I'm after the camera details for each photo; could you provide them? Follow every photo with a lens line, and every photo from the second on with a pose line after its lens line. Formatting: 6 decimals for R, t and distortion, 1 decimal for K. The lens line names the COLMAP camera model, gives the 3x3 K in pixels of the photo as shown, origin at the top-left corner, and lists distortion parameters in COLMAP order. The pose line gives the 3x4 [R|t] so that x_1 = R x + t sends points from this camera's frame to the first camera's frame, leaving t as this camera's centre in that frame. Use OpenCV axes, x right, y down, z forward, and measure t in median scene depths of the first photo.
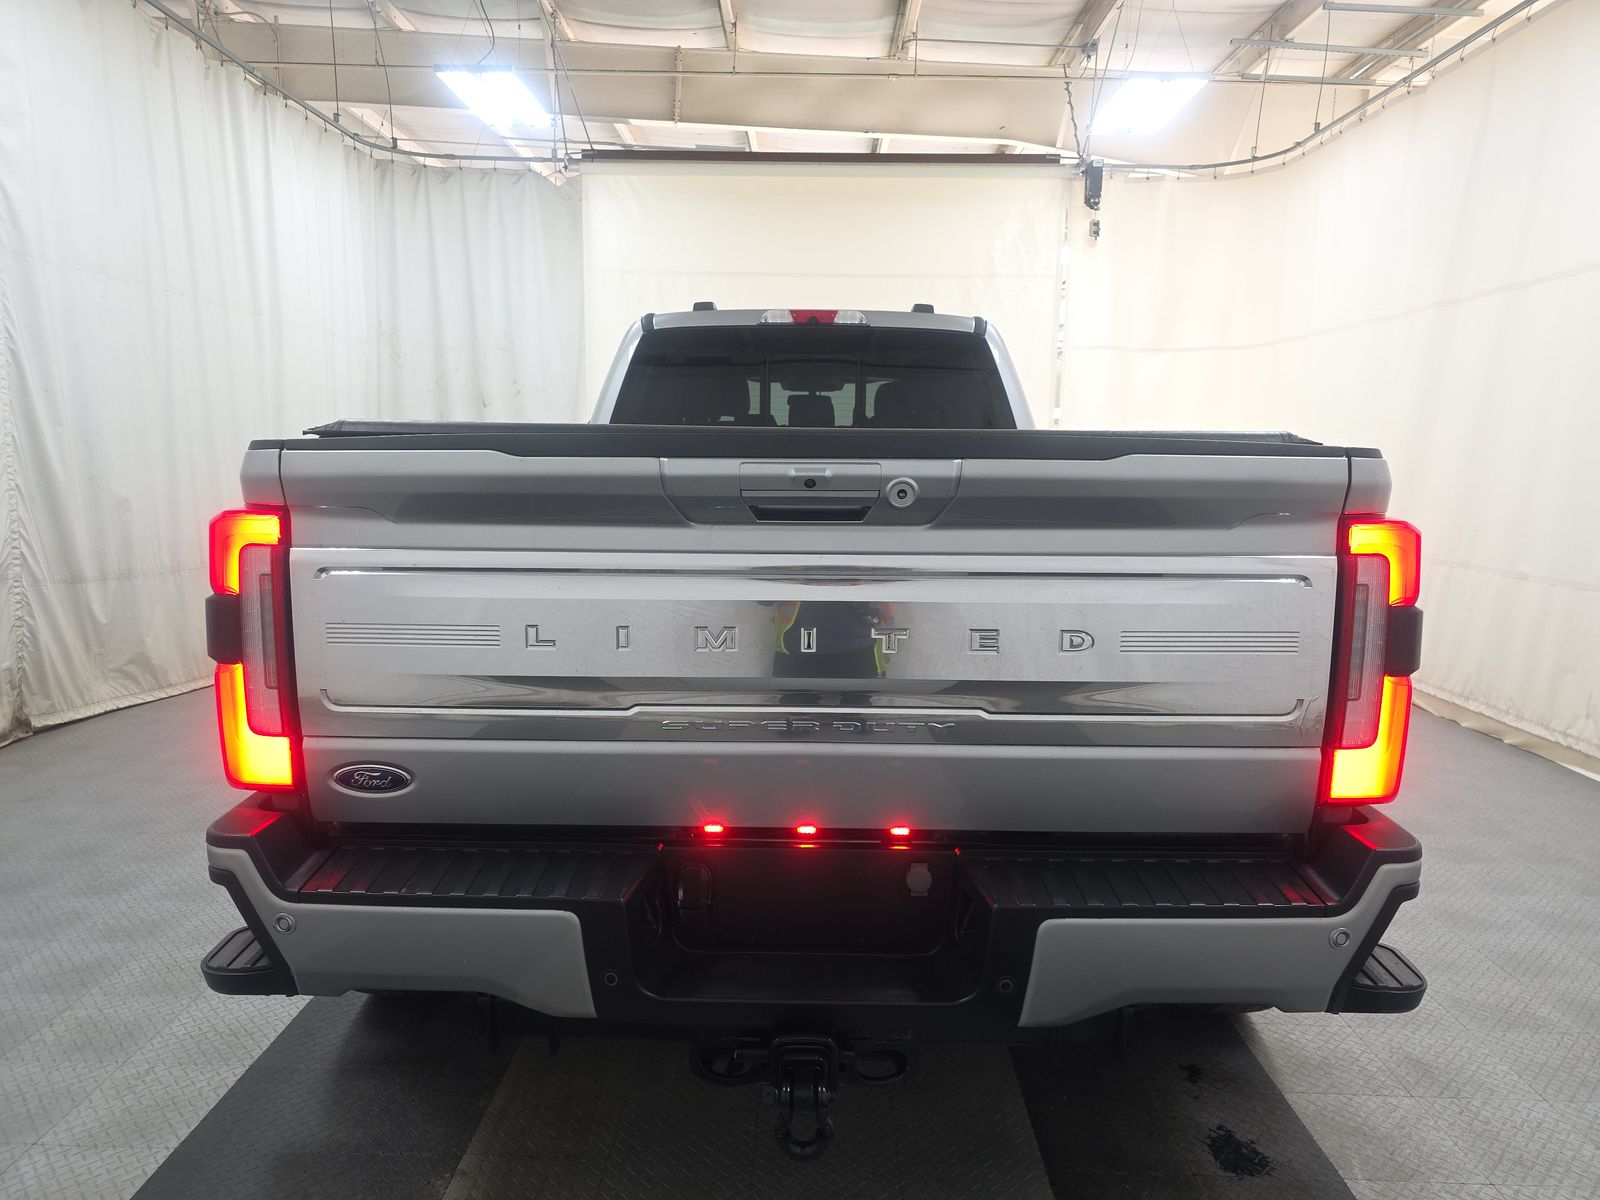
lens RADIAL K [[1094.4, 0, 789.7], [0, 1094.4, 596.7], [0, 0, 1]] dist [0.029906, -0.019317]
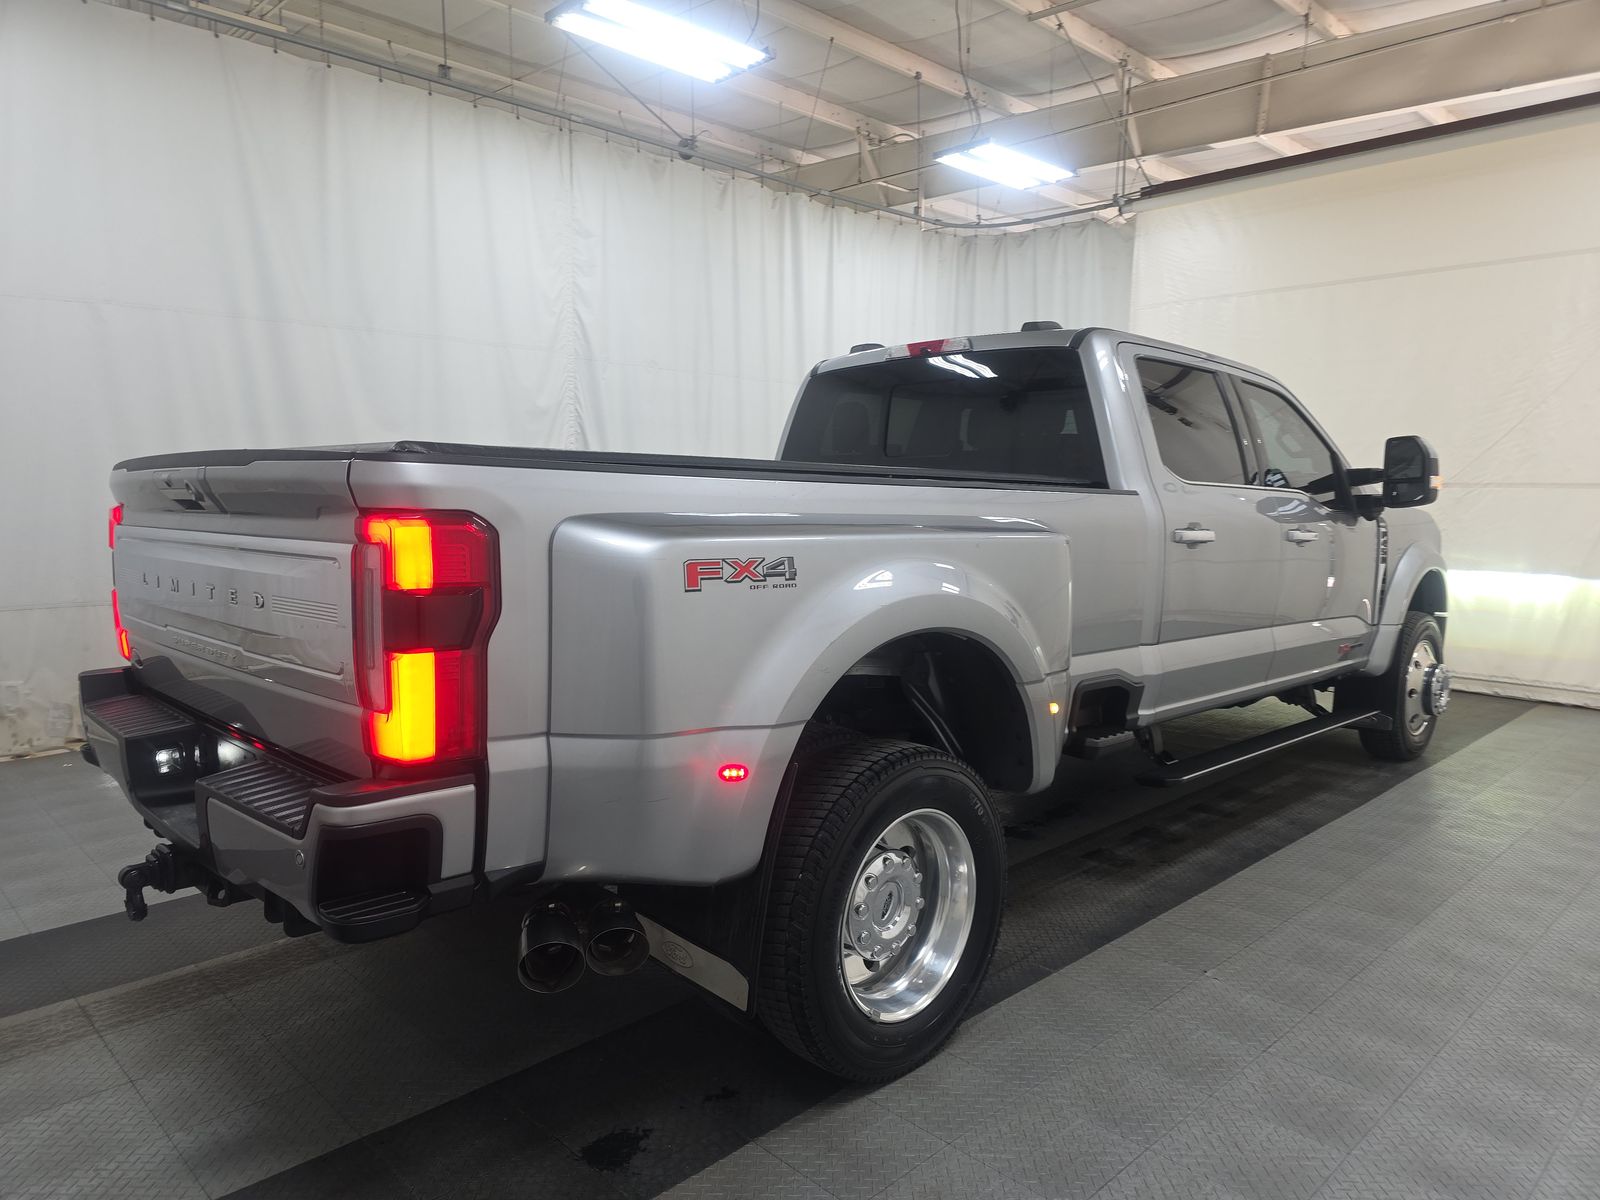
lens RADIAL K [[1094.4, 0, 789.4], [0, 1094.4, 598.7], [0, 0, 1]] dist [0.029906, -0.019317]
pose [[0.705616, 0.056366, -0.706349, 0.326867], [-0.086050, 0.996270, -0.006459, -0.002019], [0.703350, 0.065339, 0.707835, 0.097342]]
